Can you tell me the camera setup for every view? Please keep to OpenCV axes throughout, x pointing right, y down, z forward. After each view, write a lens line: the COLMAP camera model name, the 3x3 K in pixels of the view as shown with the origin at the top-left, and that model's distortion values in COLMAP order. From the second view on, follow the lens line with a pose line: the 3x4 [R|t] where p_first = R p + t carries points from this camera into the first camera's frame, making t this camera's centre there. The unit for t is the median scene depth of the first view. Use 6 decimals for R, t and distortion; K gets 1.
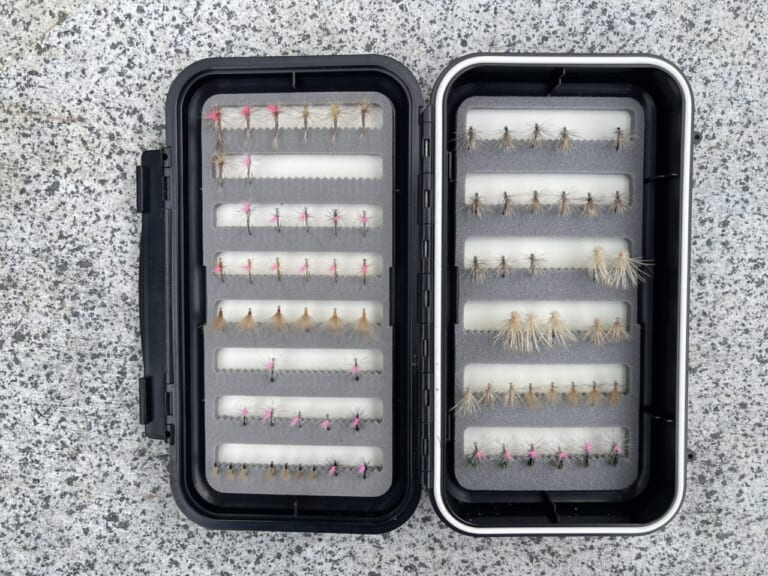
lens RADIAL K [[516.2, 0, 379.5], [0, 516.2, 282.3], [0, 0, 1]] dist [0.050076, -0.063810]
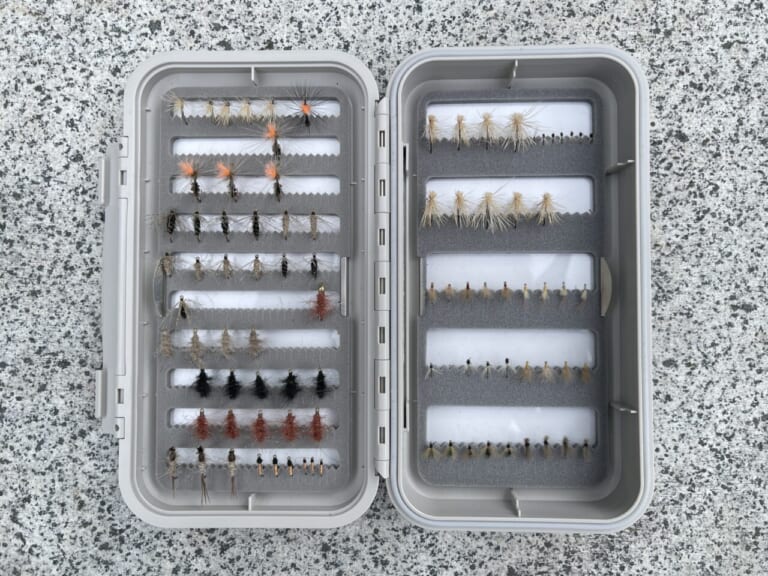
lens RADIAL K [[516.2, 0, 382.3], [0, 516.2, 272.7], [0, 0, 1]] dist [0.050076, -0.063810]
pose [[0.998996, -0.030037, 0.033232, 0.376599], [0.031846, 0.997962, -0.055301, 0.291581], [-0.031503, 0.056304, 0.997917, 0.010655]]
